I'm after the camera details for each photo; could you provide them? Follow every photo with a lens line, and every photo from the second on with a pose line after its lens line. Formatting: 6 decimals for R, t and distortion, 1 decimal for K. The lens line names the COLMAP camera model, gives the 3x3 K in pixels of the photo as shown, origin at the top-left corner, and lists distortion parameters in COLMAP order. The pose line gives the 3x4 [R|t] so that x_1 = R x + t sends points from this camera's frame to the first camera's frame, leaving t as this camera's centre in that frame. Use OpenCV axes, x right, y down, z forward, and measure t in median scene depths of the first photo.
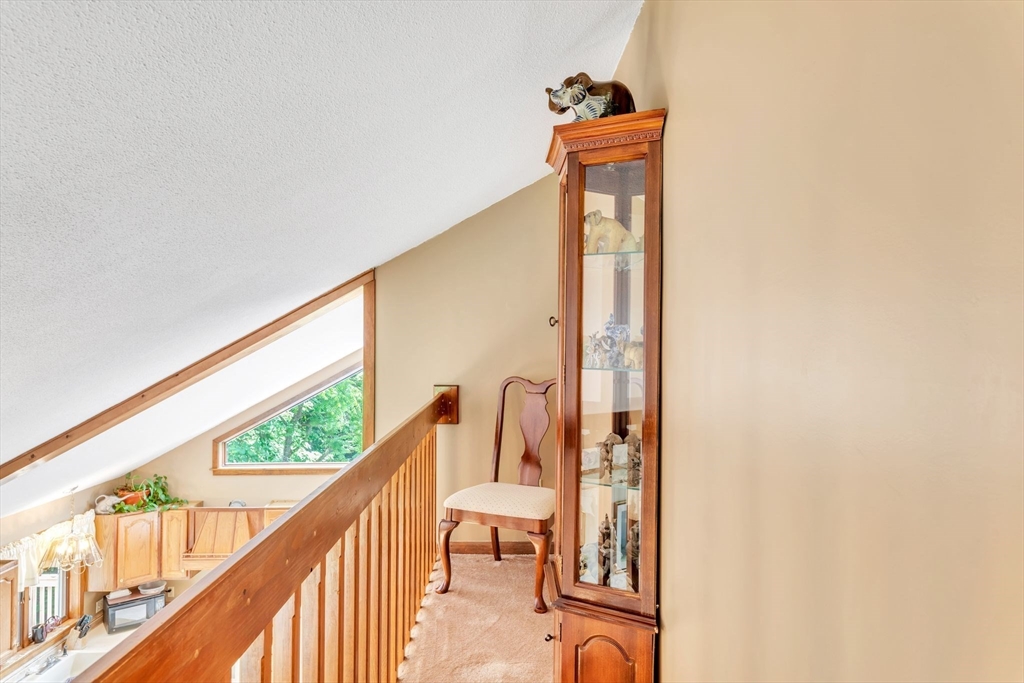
lens RADIAL K [[638.6, 0, 520.3], [0, 638.6, 337.2], [0, 0, 1]] dist [0.008901, -0.000839]
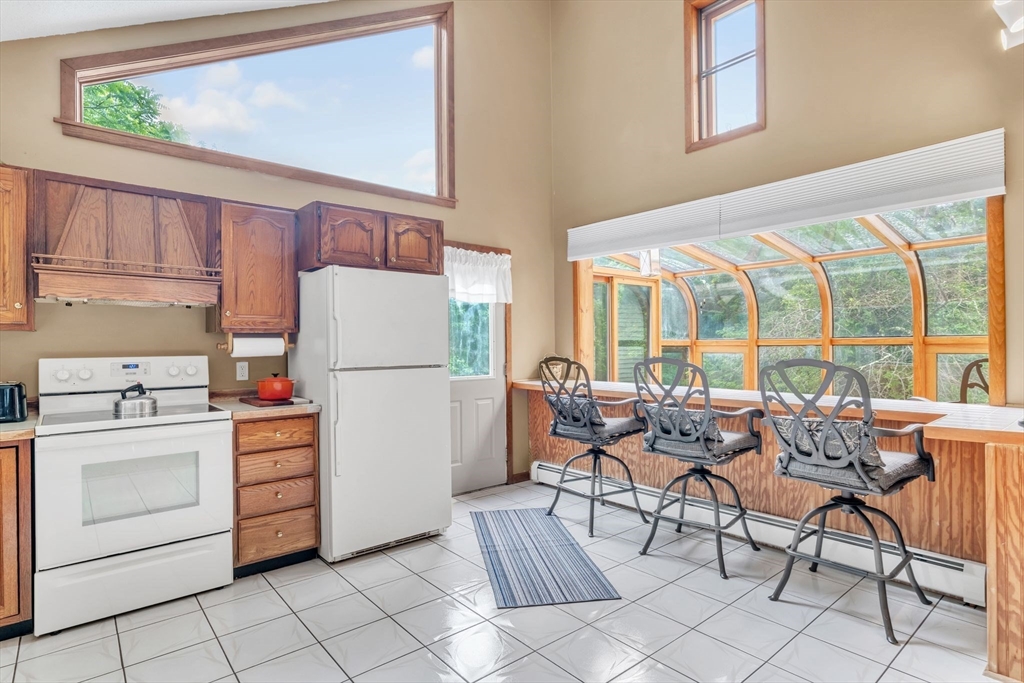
lens RADIAL K [[528.9, 0, 512.8], [0, 528.9, 345.3], [0, 0, 1]] dist [-0.020814, 0.013248]
pose [[0.781683, -0.005326, 0.623653, -0.485496], [0.001847, 0.999979, 0.006225, 0.389163], [-0.623673, -0.003714, 0.781677, 0.510144]]
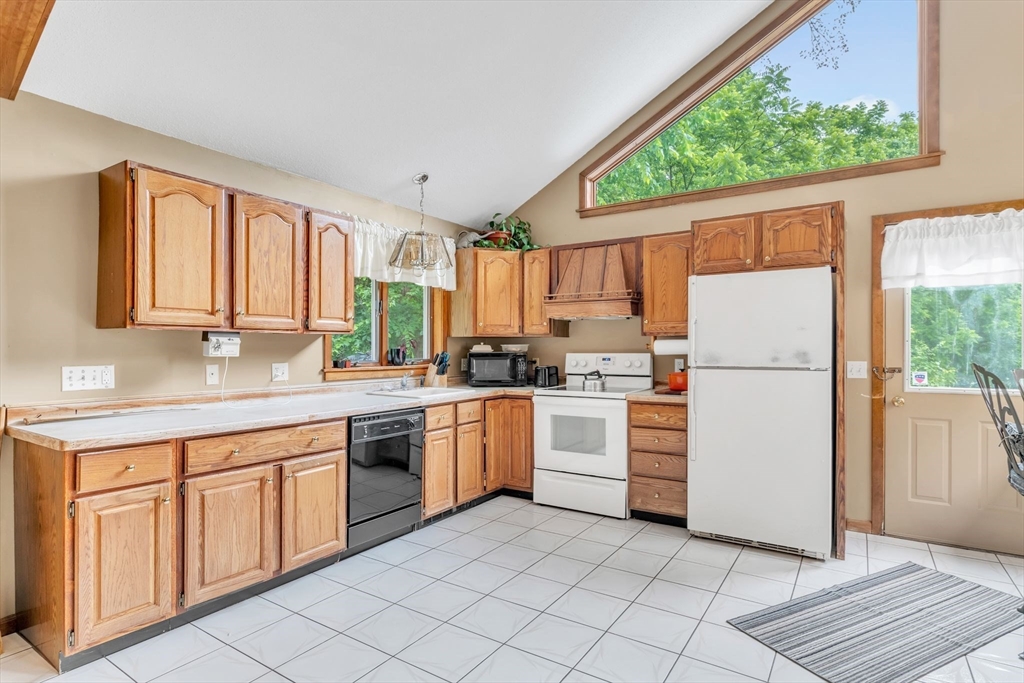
lens RADIAL K [[531.4, 0, 512.4], [0, 531.4, 351.2], [0, 0, 1]] dist [-0.019494, 0.008637]
pose [[0.820620, 0.002371, -0.571469, -0.183221], [0.006578, 0.999886, 0.013593, 0.388632], [0.571436, -0.014914, 0.820511, 0.434700]]
